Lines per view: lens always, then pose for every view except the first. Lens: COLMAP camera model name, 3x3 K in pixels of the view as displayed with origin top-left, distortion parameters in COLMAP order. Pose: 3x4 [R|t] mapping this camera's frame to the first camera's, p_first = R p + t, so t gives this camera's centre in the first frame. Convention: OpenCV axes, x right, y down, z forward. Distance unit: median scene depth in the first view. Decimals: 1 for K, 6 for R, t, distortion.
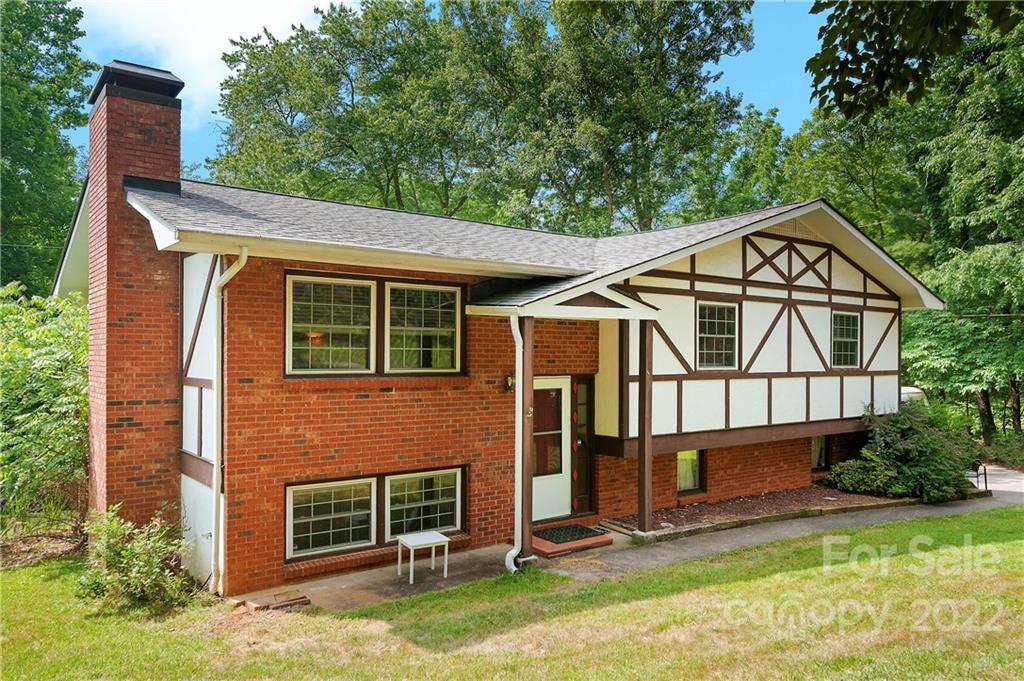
lens RADIAL K [[746.4, 0, 511.1], [0, 746.4, 349.2], [0, 0, 1]] dist [-0.002356, -0.000151]
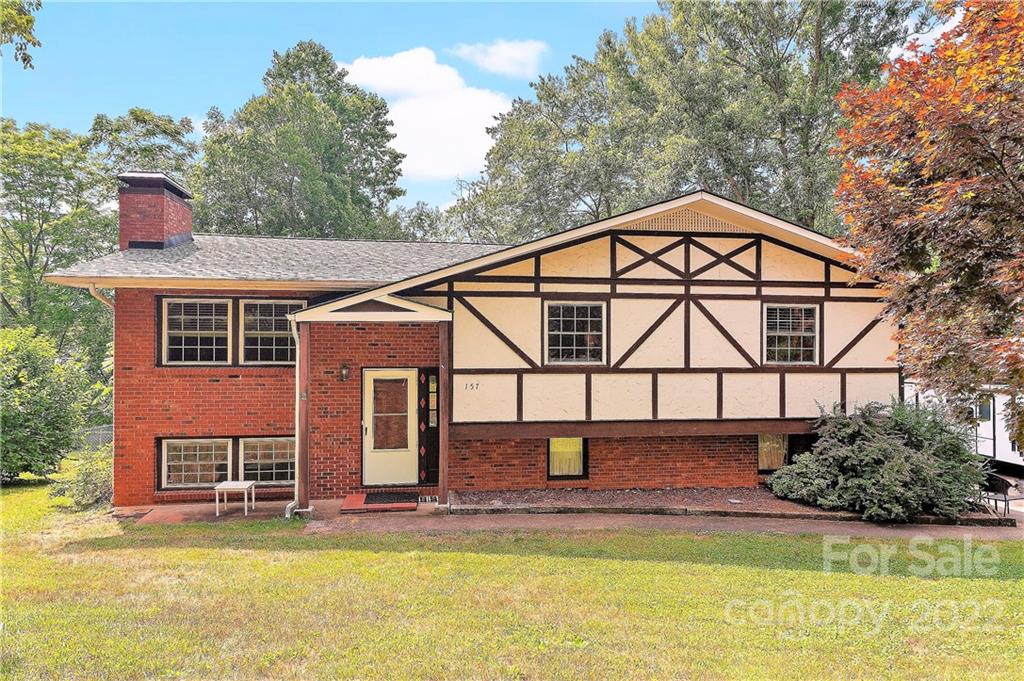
lens RADIAL K [[610.3, 0, 512.0], [0, 610.3, 340.5], [0, 0, 1]] dist [-0.000771, -0.000476]
pose [[0.864286, -0.009691, -0.502907, 0.621786], [0.006161, 0.999943, -0.008680, -0.000115], [0.502963, 0.004404, 0.864297, 0.195372]]
